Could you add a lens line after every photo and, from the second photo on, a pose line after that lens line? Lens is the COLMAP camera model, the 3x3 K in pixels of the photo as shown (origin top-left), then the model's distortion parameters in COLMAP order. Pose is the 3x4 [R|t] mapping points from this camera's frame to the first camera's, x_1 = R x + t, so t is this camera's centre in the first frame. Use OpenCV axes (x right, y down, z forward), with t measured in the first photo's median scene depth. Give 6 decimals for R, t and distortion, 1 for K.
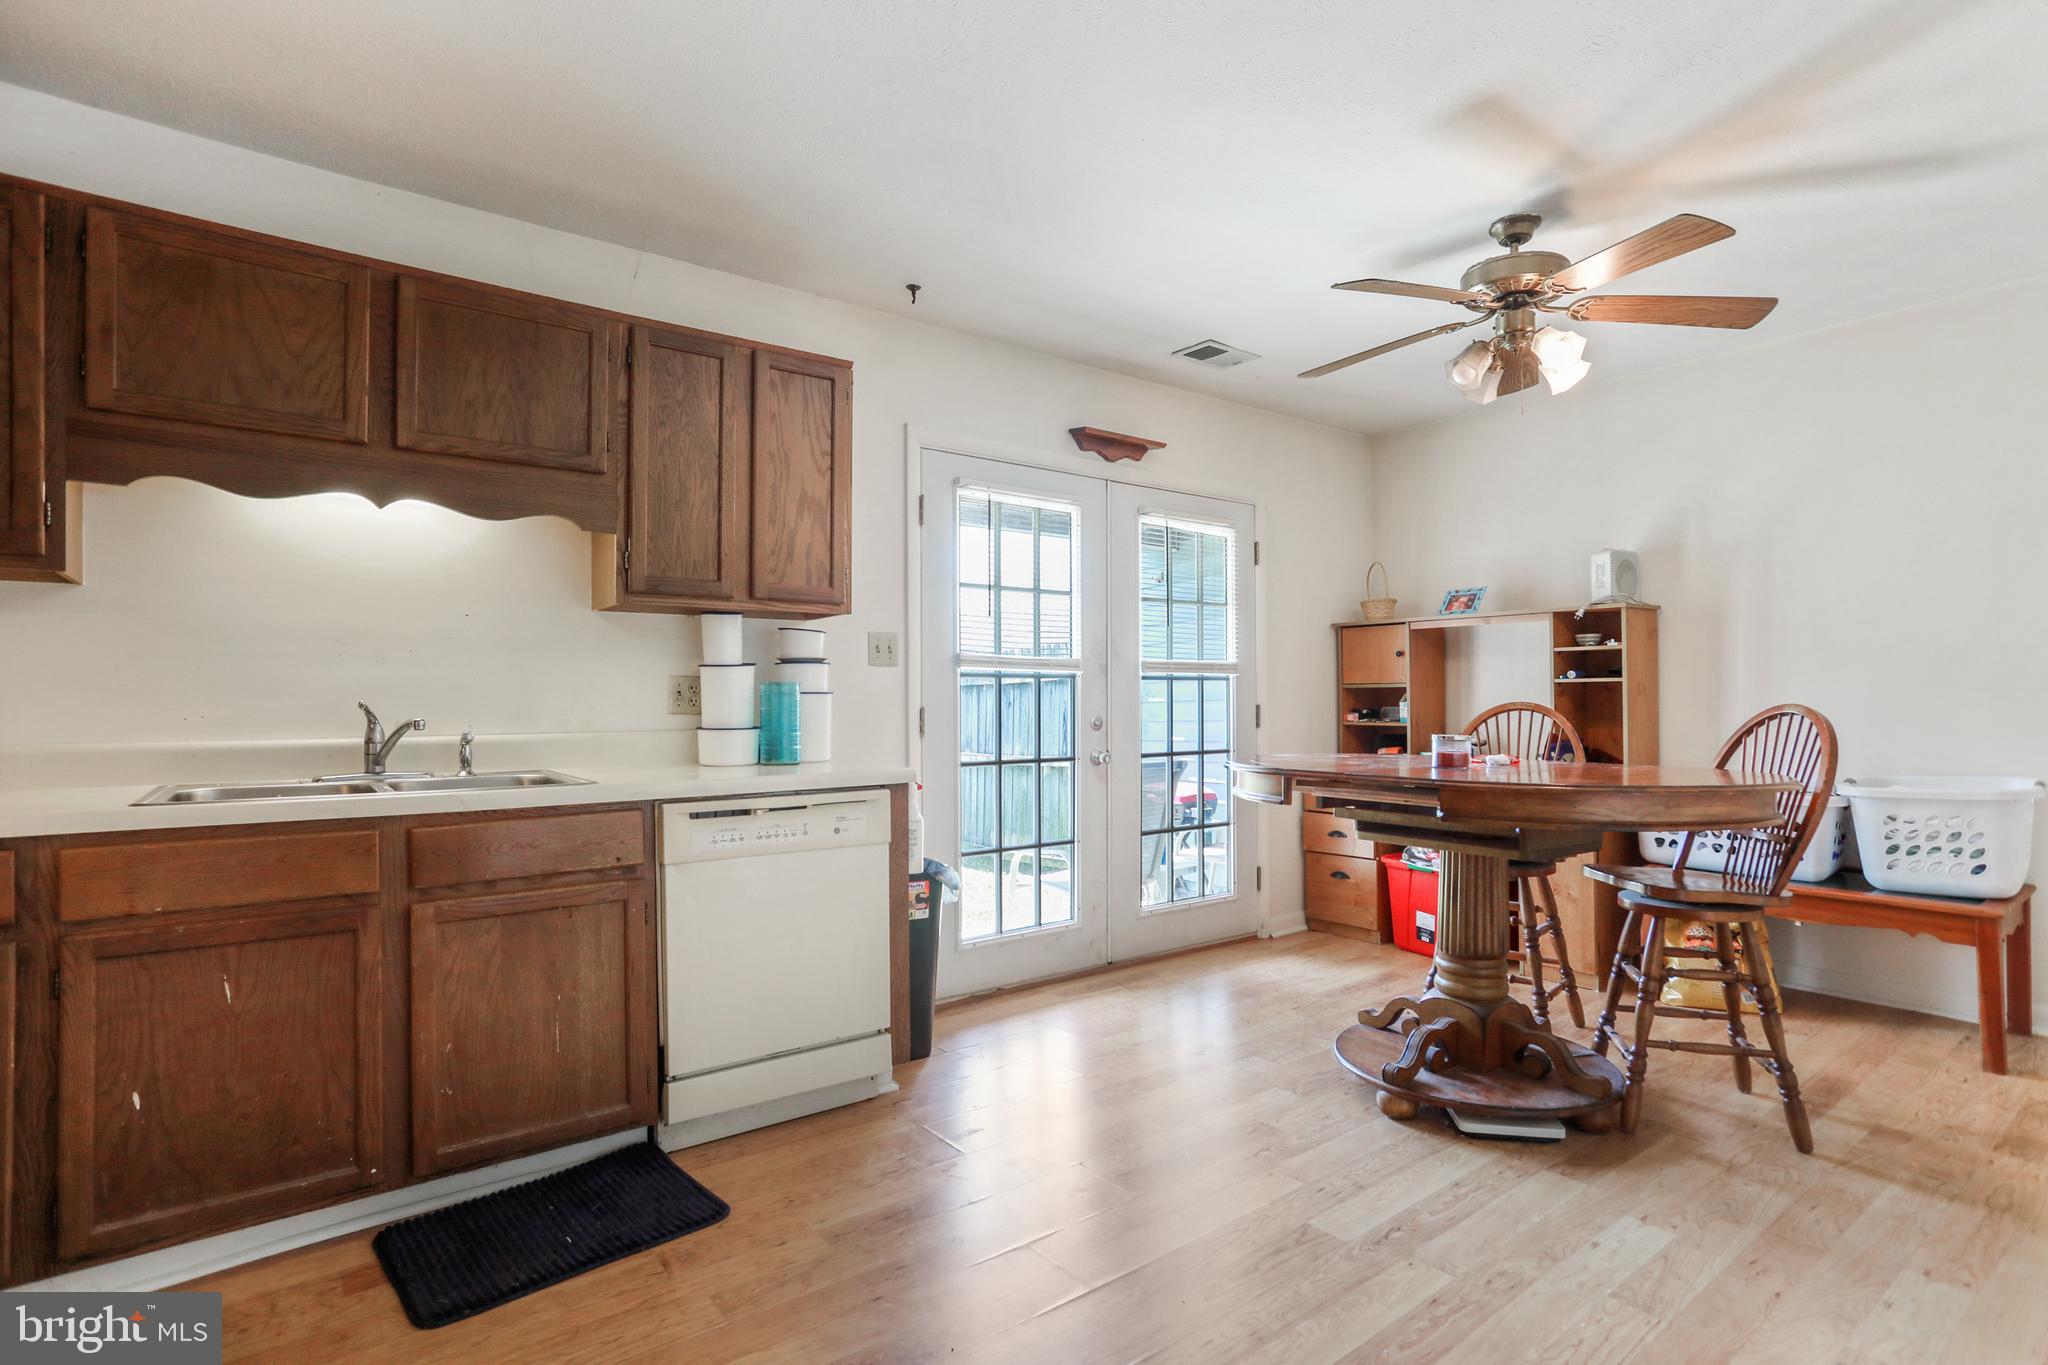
lens RADIAL K [[1024.1, 0, 1019.1], [0, 1024.1, 689.7], [0, 0, 1]] dist [-0.048611, 0.032201]
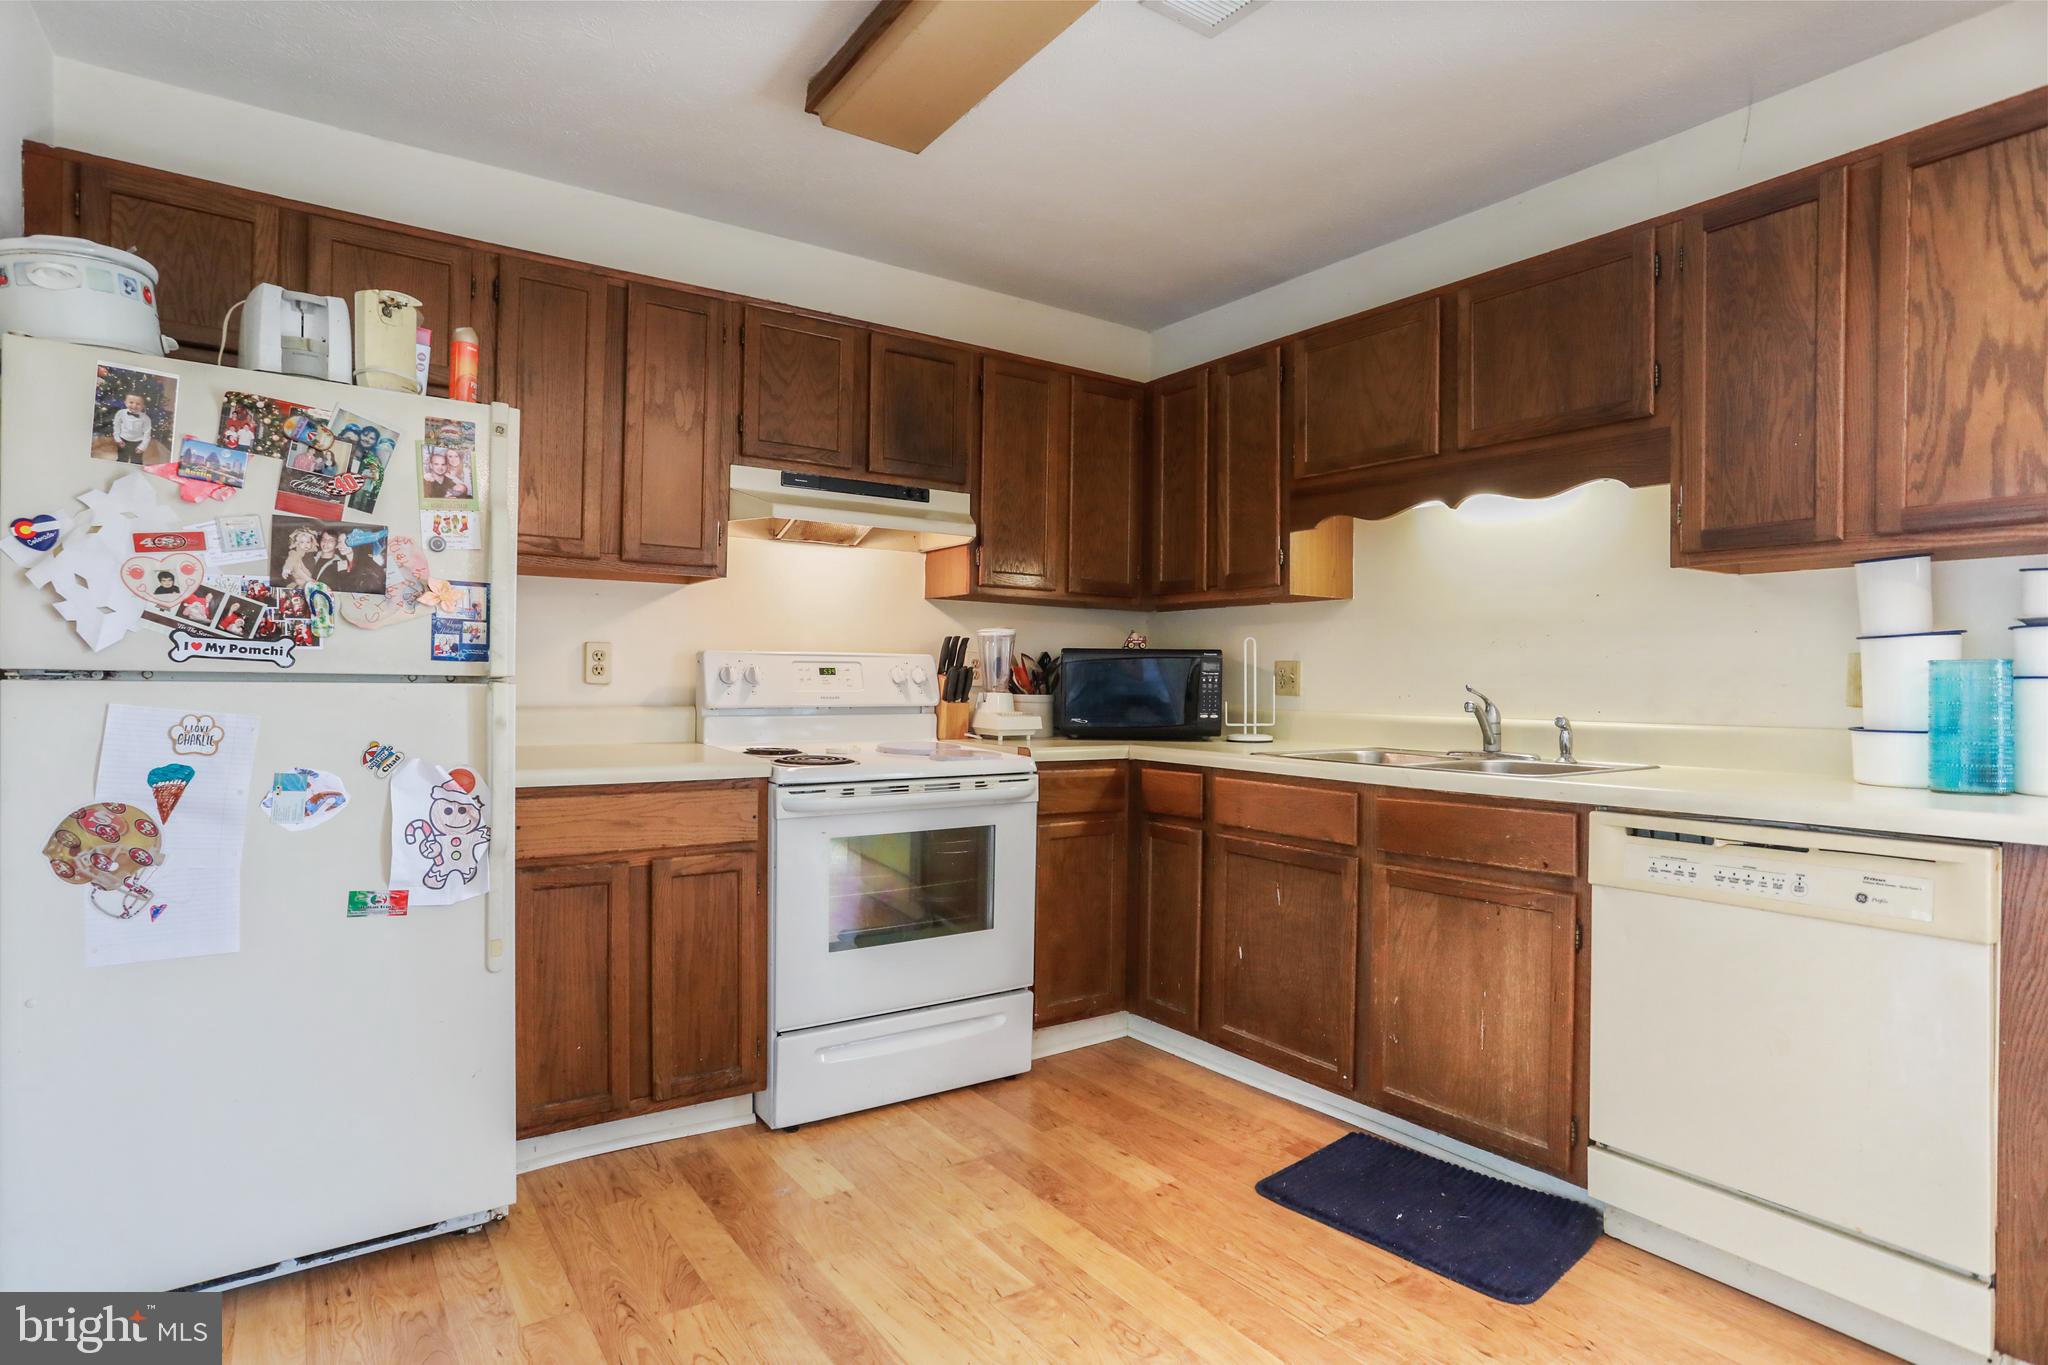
lens RADIAL K [[1092.2, 0, 1035.6], [0, 1092.2, 690.7], [0, 0, 1]] dist [-0.051577, 0.037151]
pose [[-0.043172, 0.010518, -0.999012, 0.521791], [-0.001936, 0.999942, 0.010611, 0.005824], [0.999066, 0.002392, -0.043149, 0.551934]]
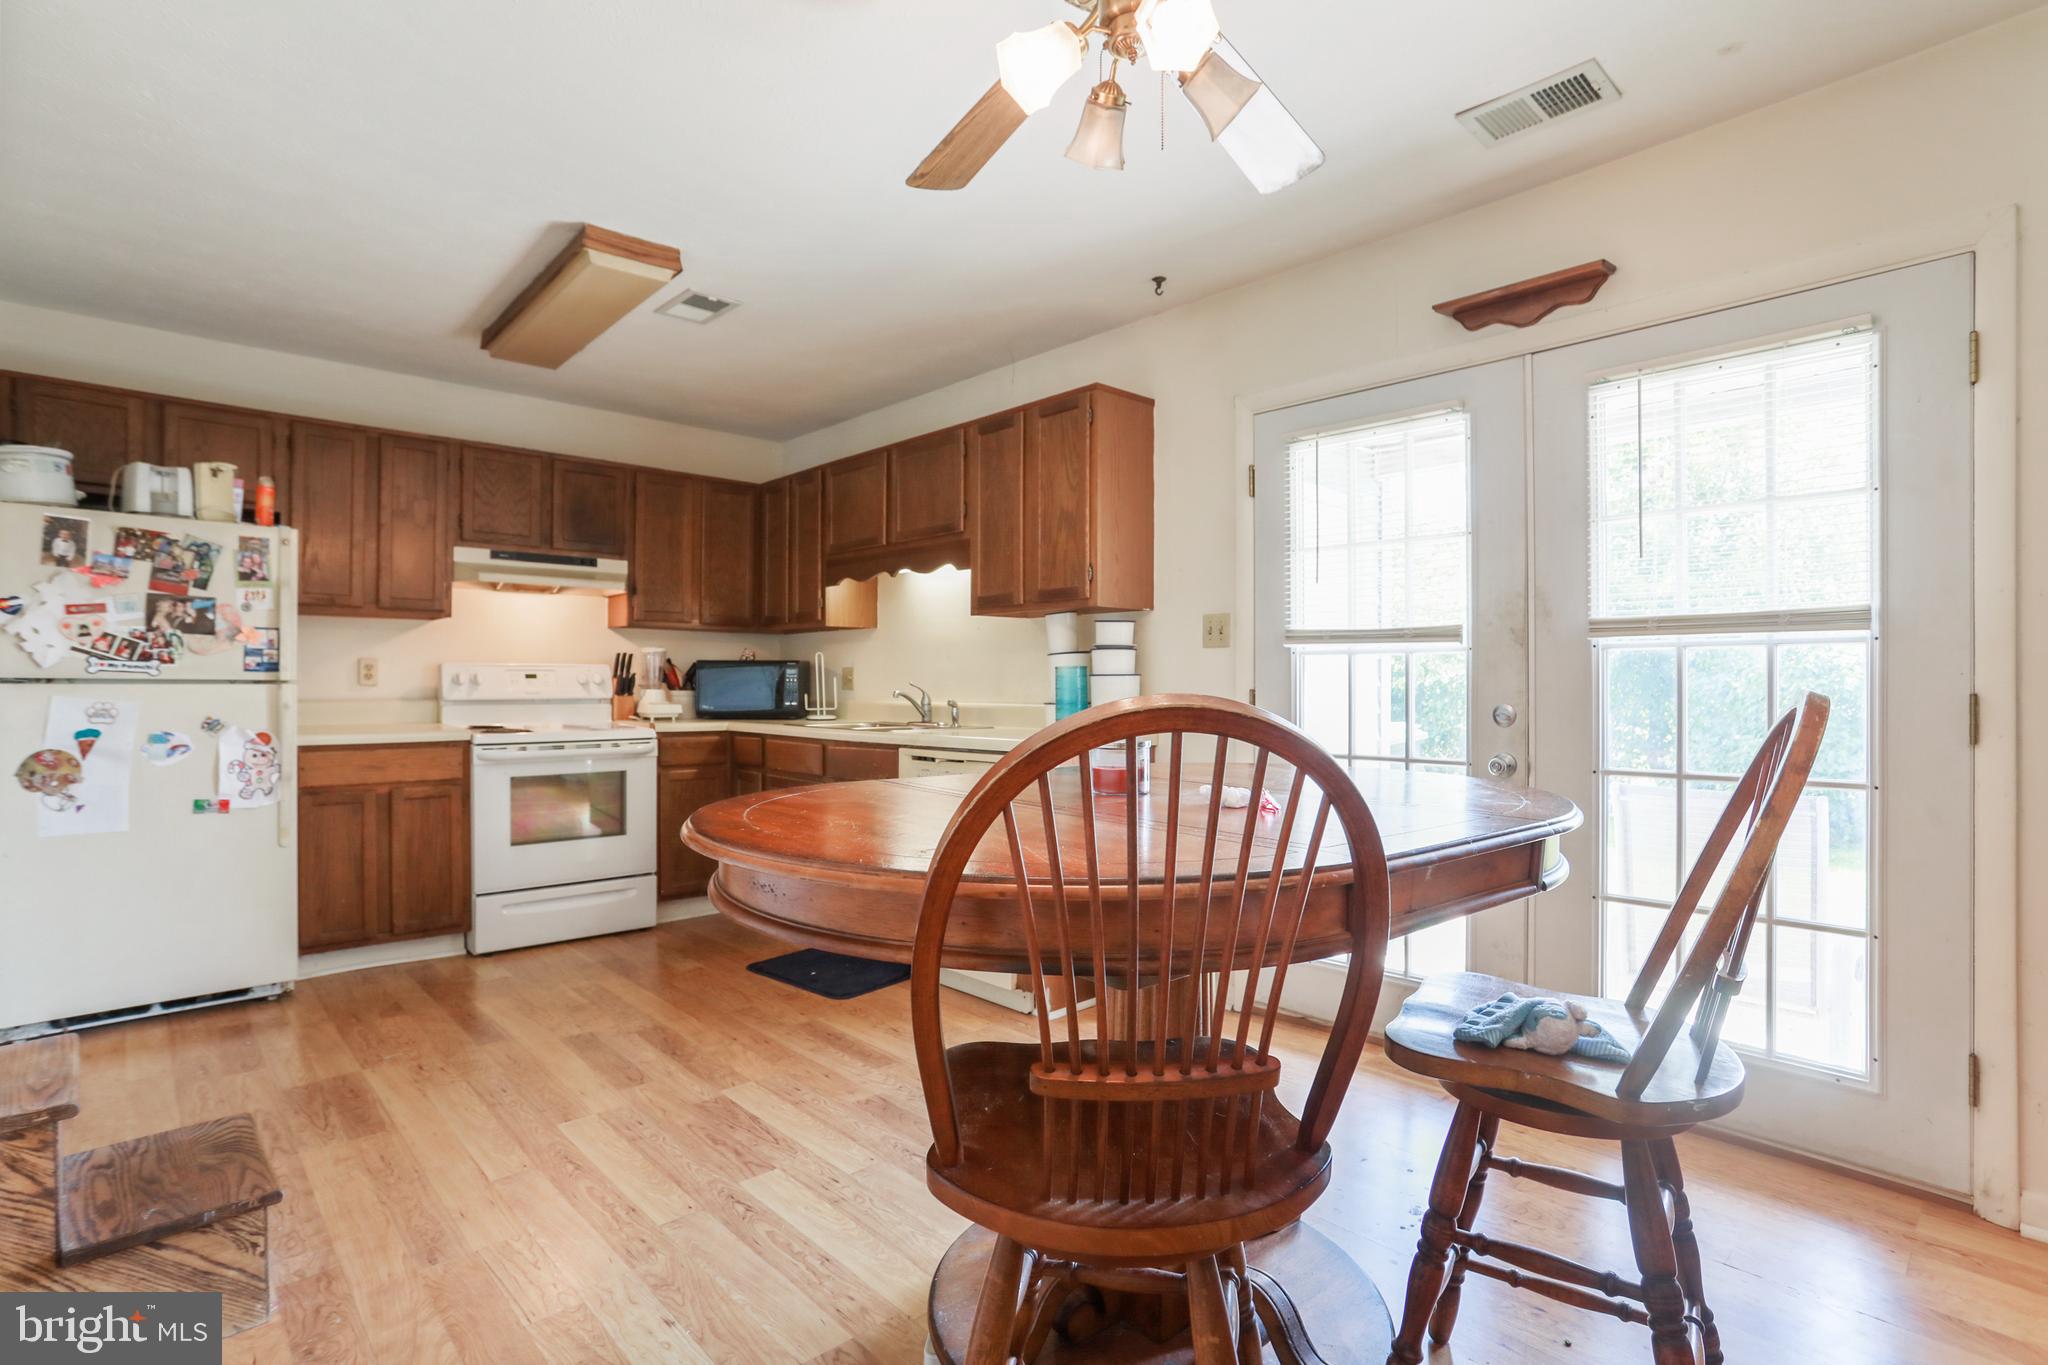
lens RADIAL K [[1024.1, 0, 1019.1], [0, 1024.1, 689.7], [0, 0, 1]] dist [-0.048611, 0.032201]
pose [[0.078309, 0.008098, -0.996896, 1.166660], [0.004850, 0.999952, 0.008504, 0.010461], [0.996917, -0.005501, 0.078266, 0.999669]]
